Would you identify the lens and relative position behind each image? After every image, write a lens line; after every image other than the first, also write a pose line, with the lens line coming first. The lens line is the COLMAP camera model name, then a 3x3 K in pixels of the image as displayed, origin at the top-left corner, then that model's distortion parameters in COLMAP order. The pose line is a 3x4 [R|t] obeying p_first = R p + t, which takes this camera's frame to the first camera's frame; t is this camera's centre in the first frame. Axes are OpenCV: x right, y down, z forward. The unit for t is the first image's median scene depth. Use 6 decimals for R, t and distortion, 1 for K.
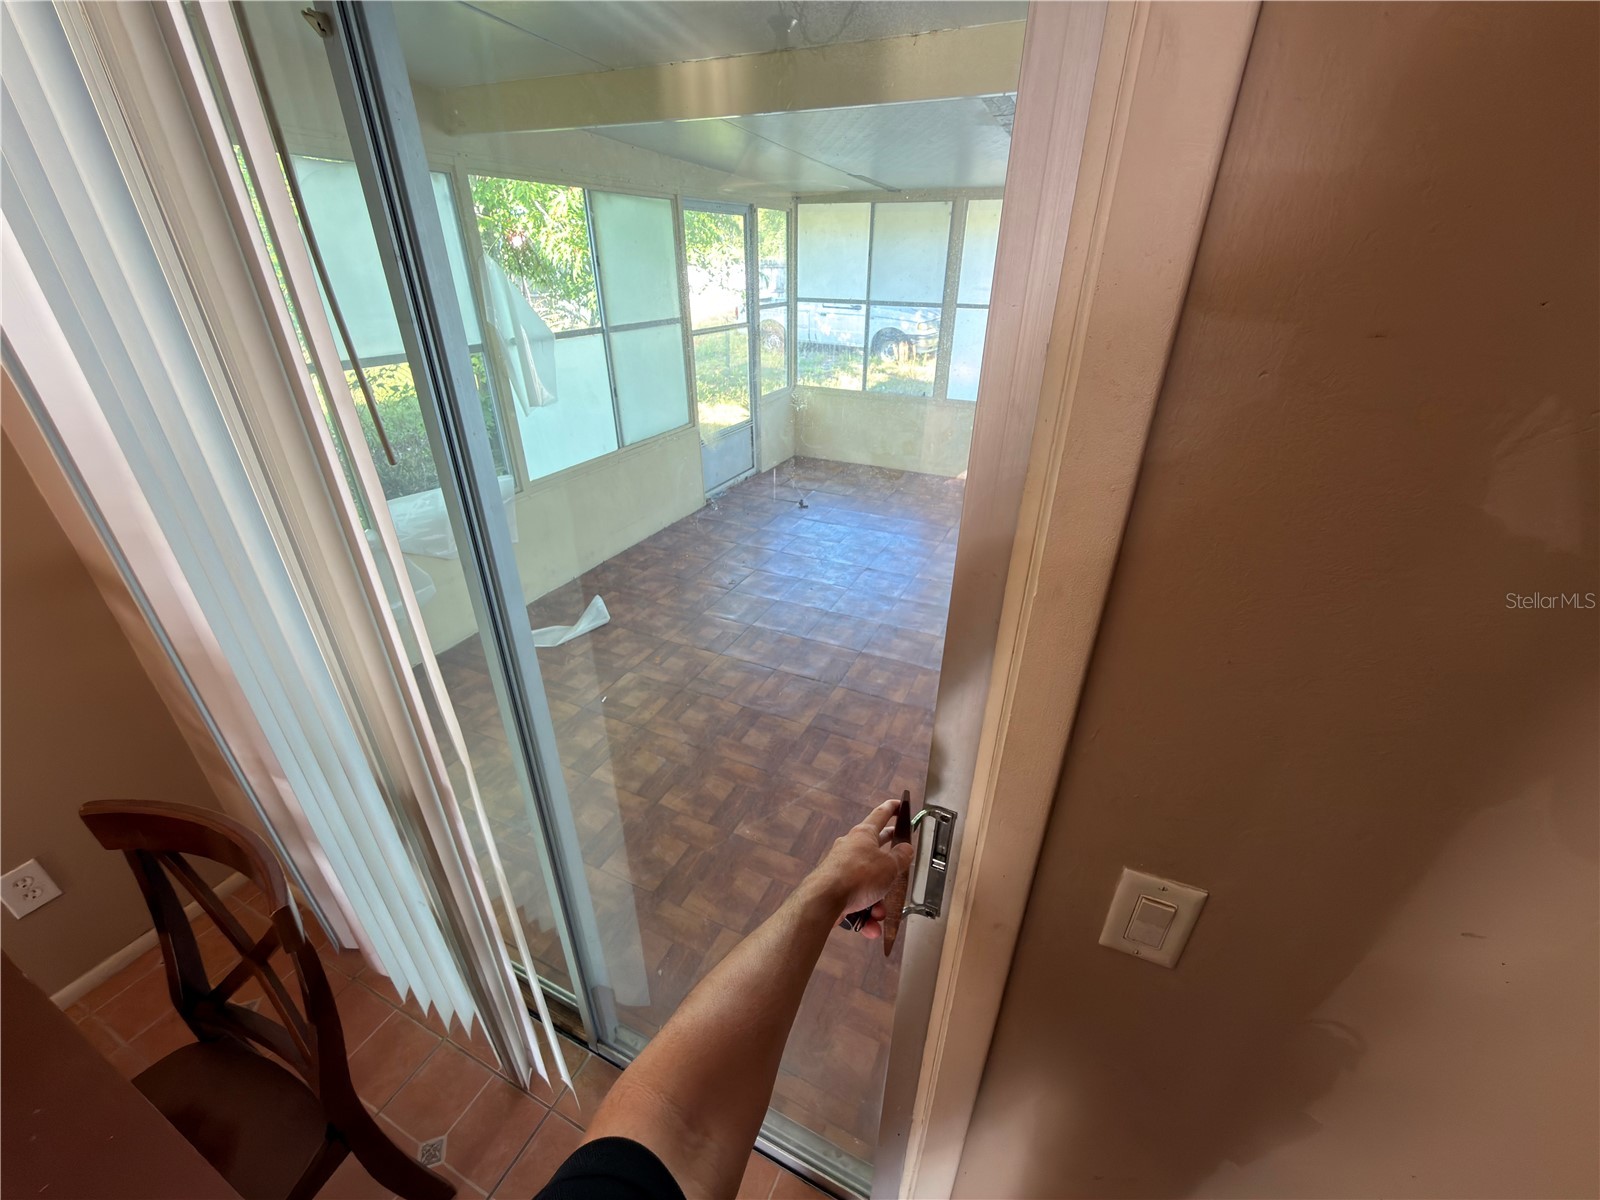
lens RADIAL K [[639.3, 0, 801.3], [0, 639.3, 603.8], [0, 0, 1]] dist [-0.001637, -0.000450]
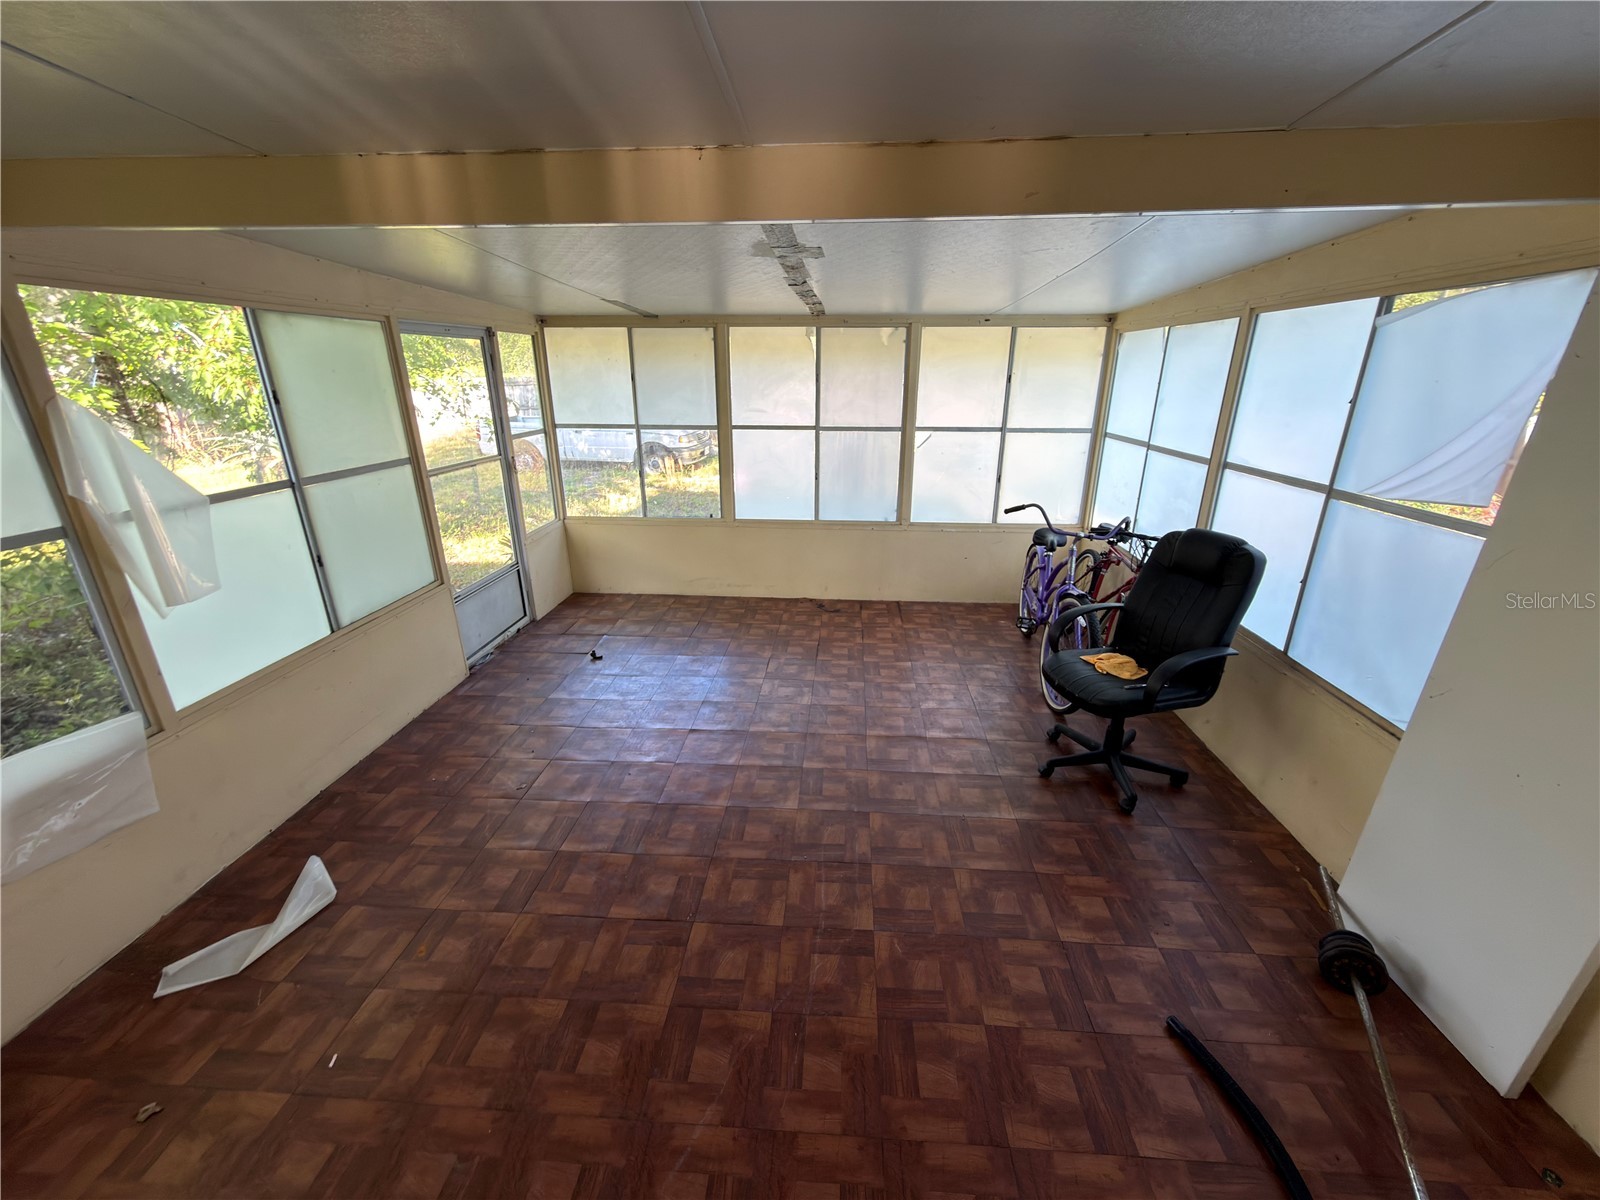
lens RADIAL K [[639.3, 0, 798.9], [0, 639.3, 600.7], [0, 0, 1]] dist [-0.001637, -0.000450]
pose [[0.934629, -0.127789, 0.331870, -0.021869], [0.176920, 0.976610, -0.122198, -0.092420], [-0.308492, 0.172924, 0.935377, 0.136340]]
